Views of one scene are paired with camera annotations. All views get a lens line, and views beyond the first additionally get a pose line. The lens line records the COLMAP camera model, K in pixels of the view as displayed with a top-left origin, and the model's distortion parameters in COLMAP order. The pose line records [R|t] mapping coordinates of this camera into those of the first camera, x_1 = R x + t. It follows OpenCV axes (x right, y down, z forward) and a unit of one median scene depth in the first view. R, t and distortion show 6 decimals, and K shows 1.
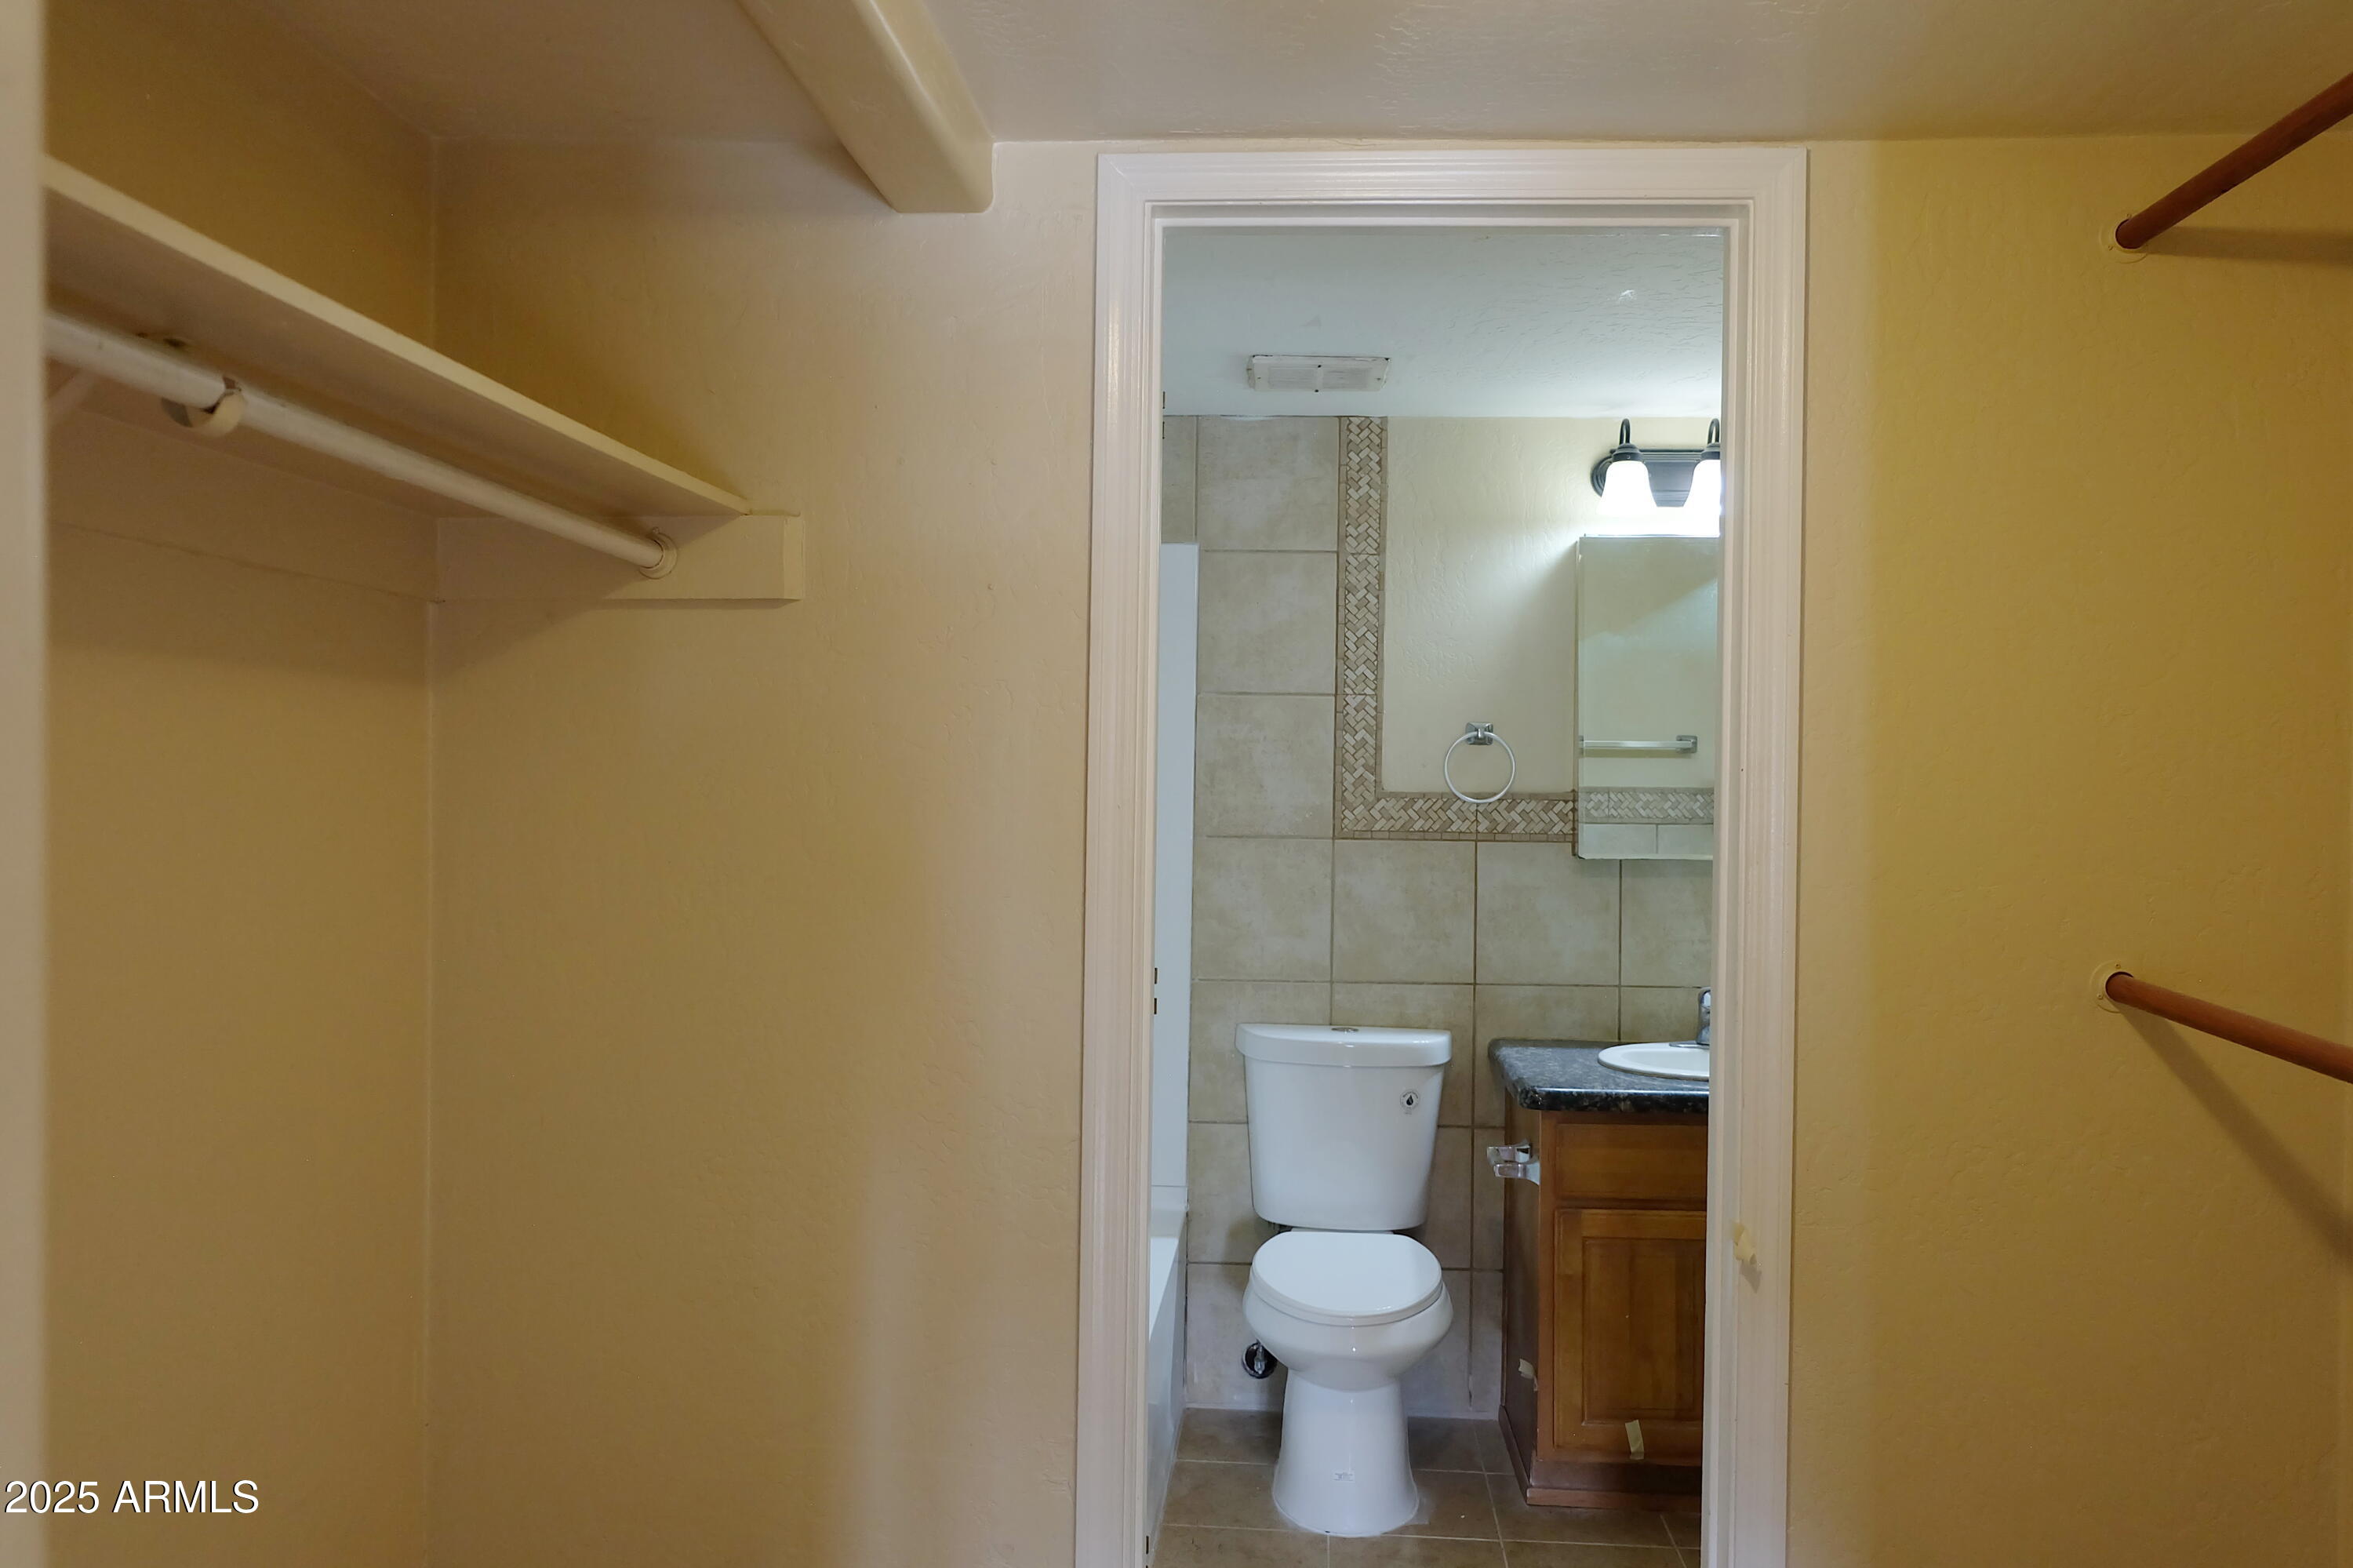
lens RADIAL K [[1679.4, 0, 1200.1], [0, 1679.4, 787.6], [0, 0, 1]] dist [-0.042899, 0.066181]
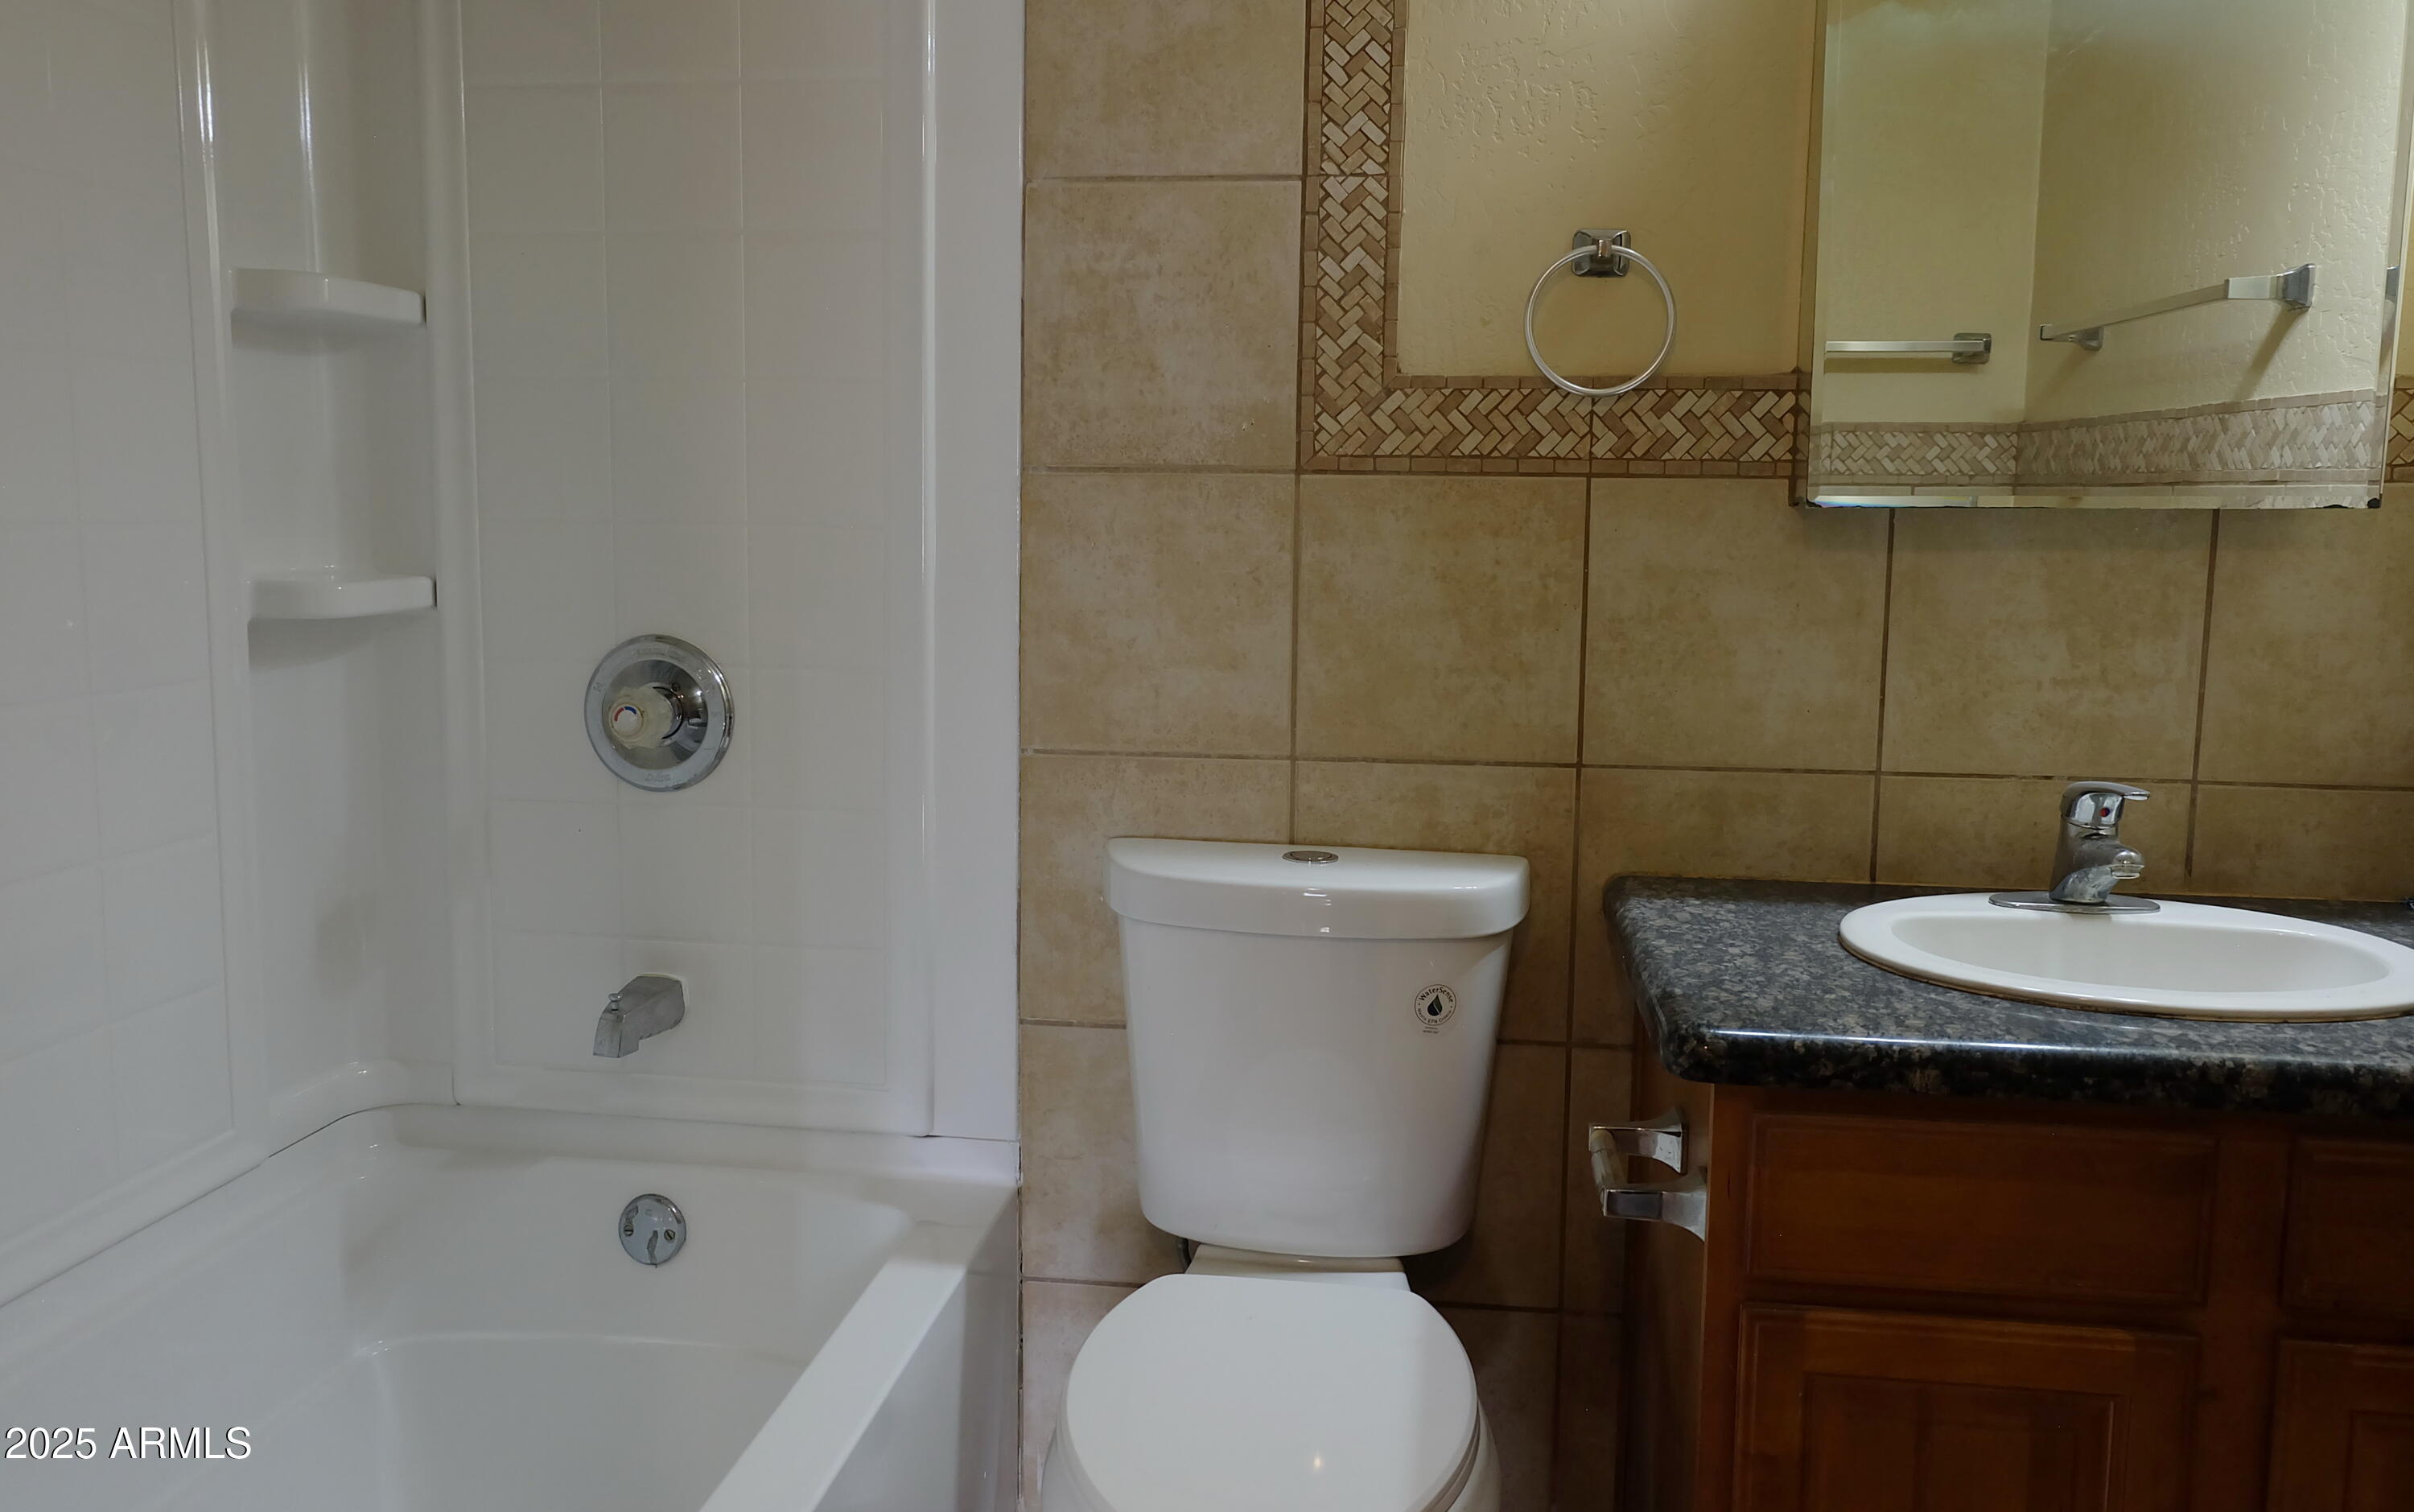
lens RADIAL K [[1661.8, 0, 1205.8], [0, 1661.8, 712.3], [0, 0, 1]] dist [-0.021641, 0.002036]
pose [[0.996340, 0.007189, -0.085181, 0.094922], [0.002478, 0.993611, 0.112836, 0.045407], [0.085448, -0.112634, 0.989956, 0.503351]]
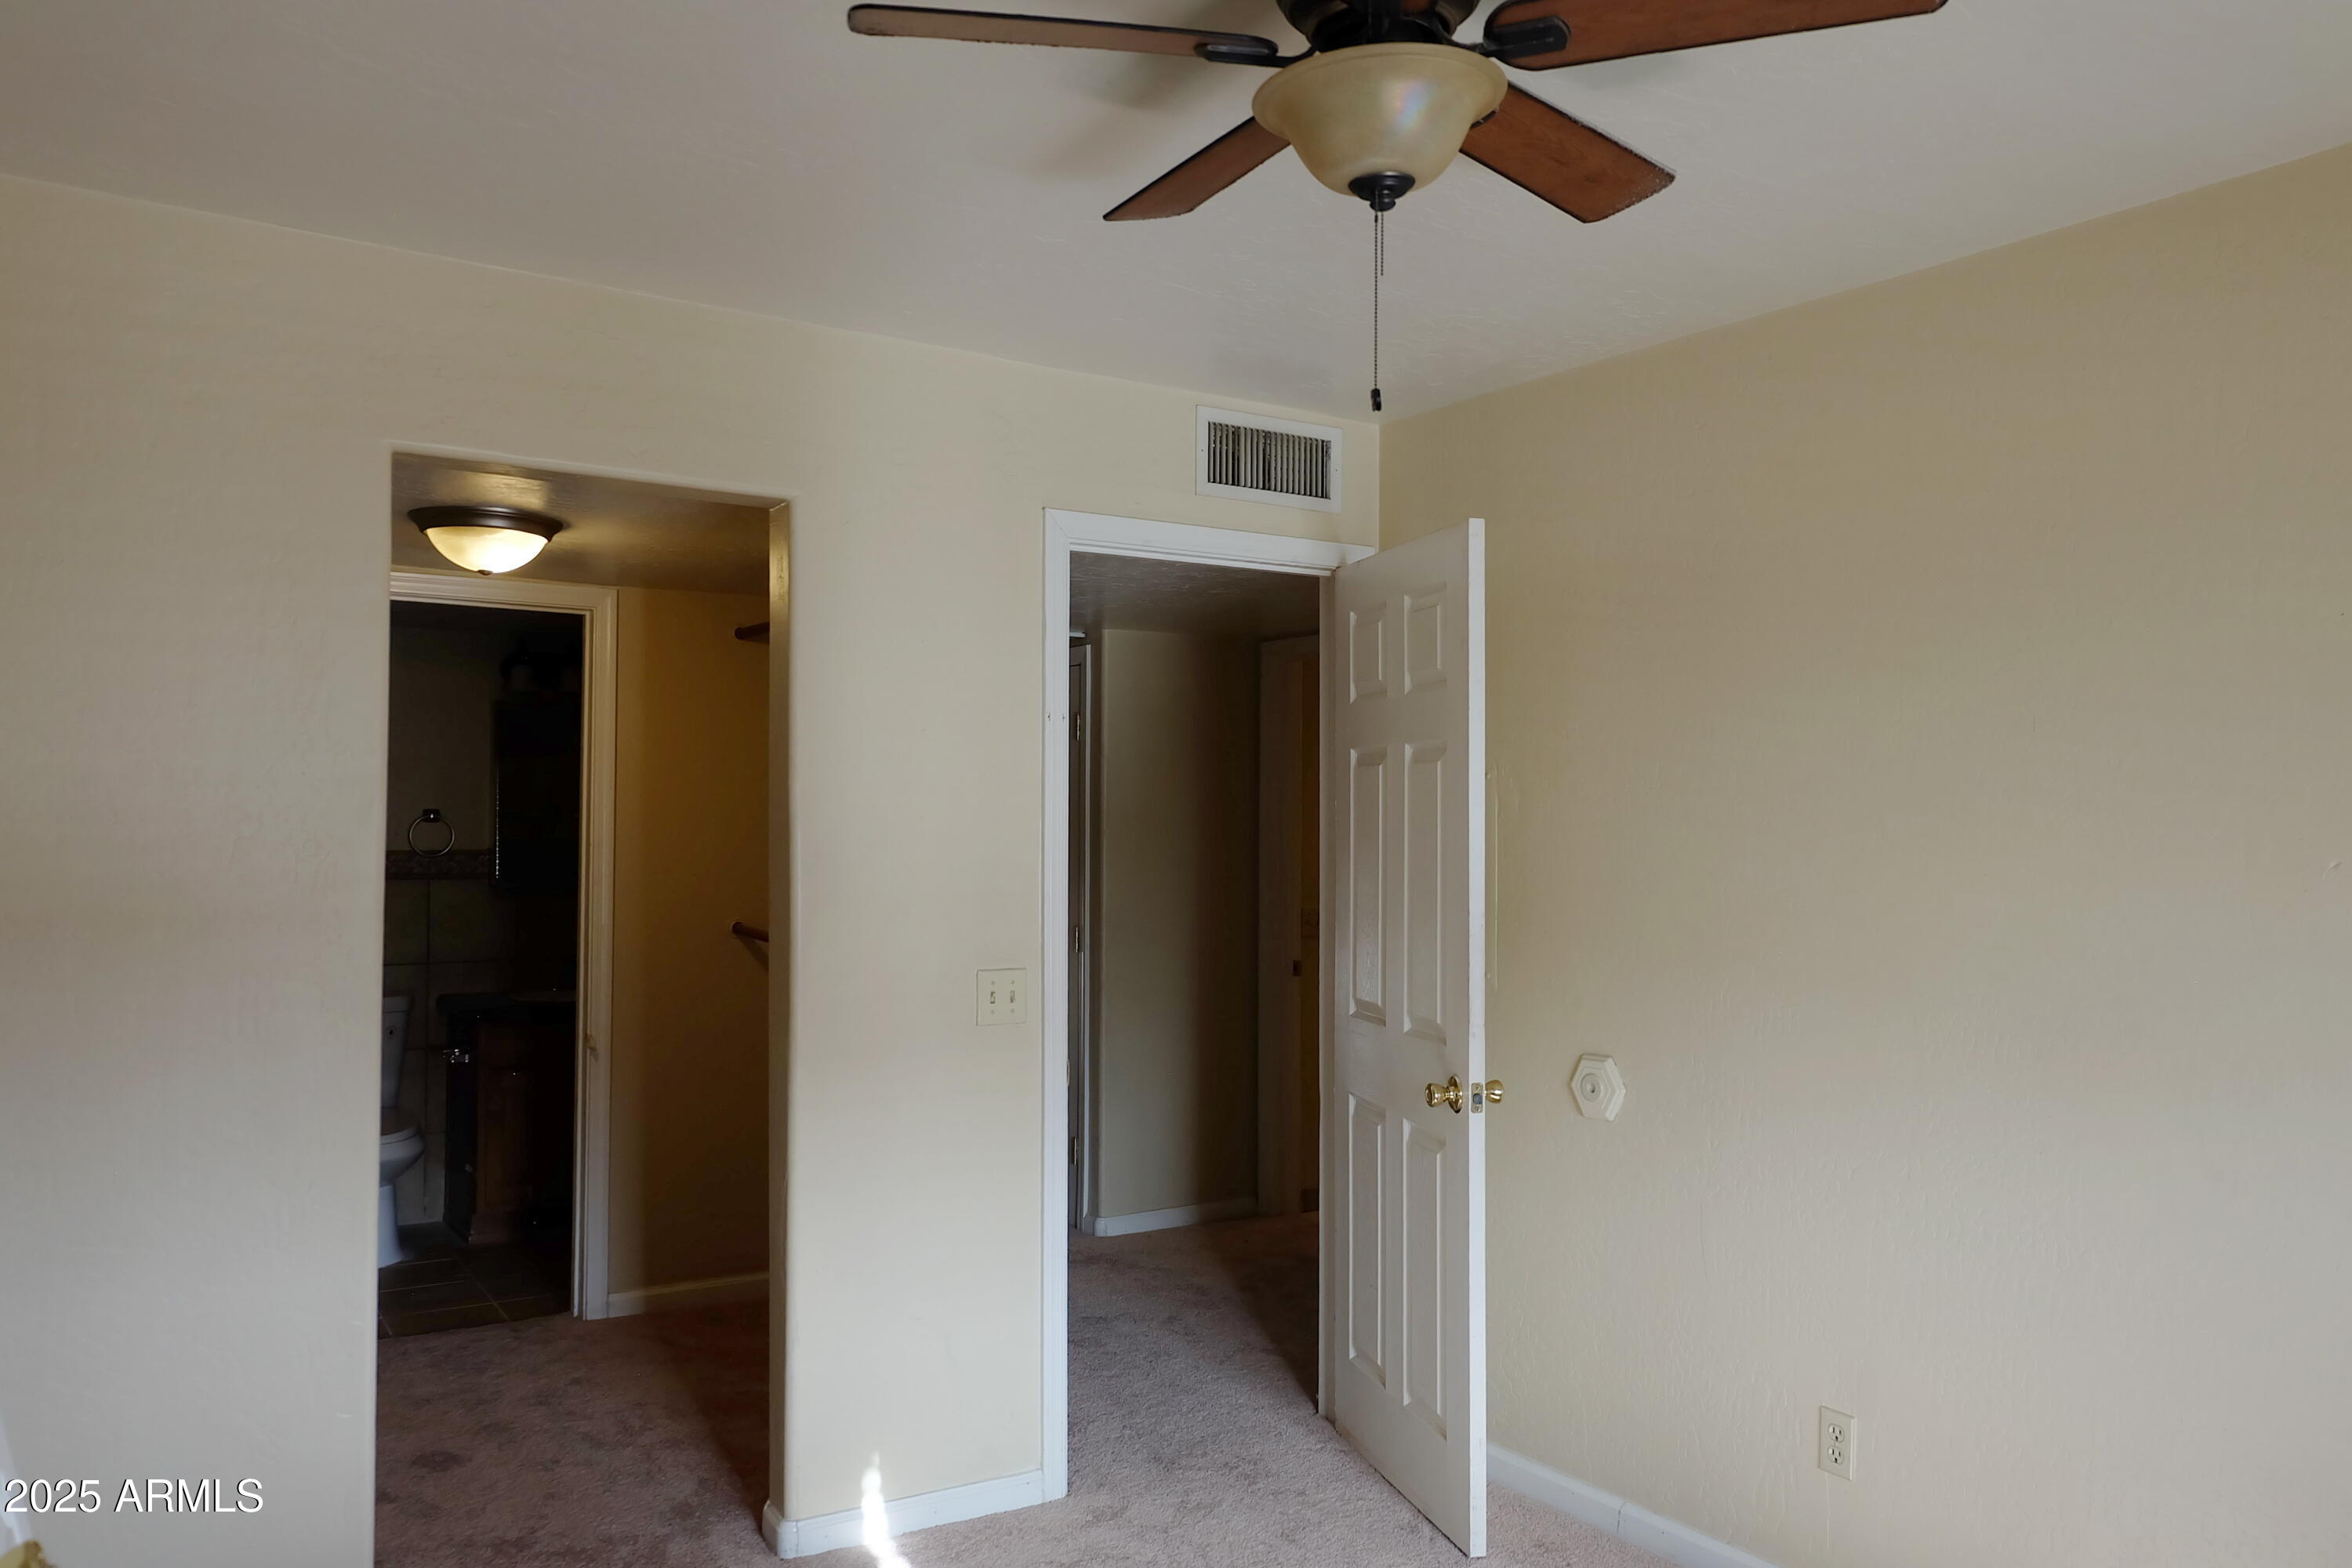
lens RADIAL K [[1678.7, 0, 1199.6], [0, 1678.7, 787.6], [0, 0, 1]] dist [-0.042899, 0.066181]
pose [[0.777685, -0.001957, 0.628651, -0.298365], [0.009195, 0.999924, -0.008261, -0.040427], [-0.628587, 0.012205, 0.777644, -0.837511]]
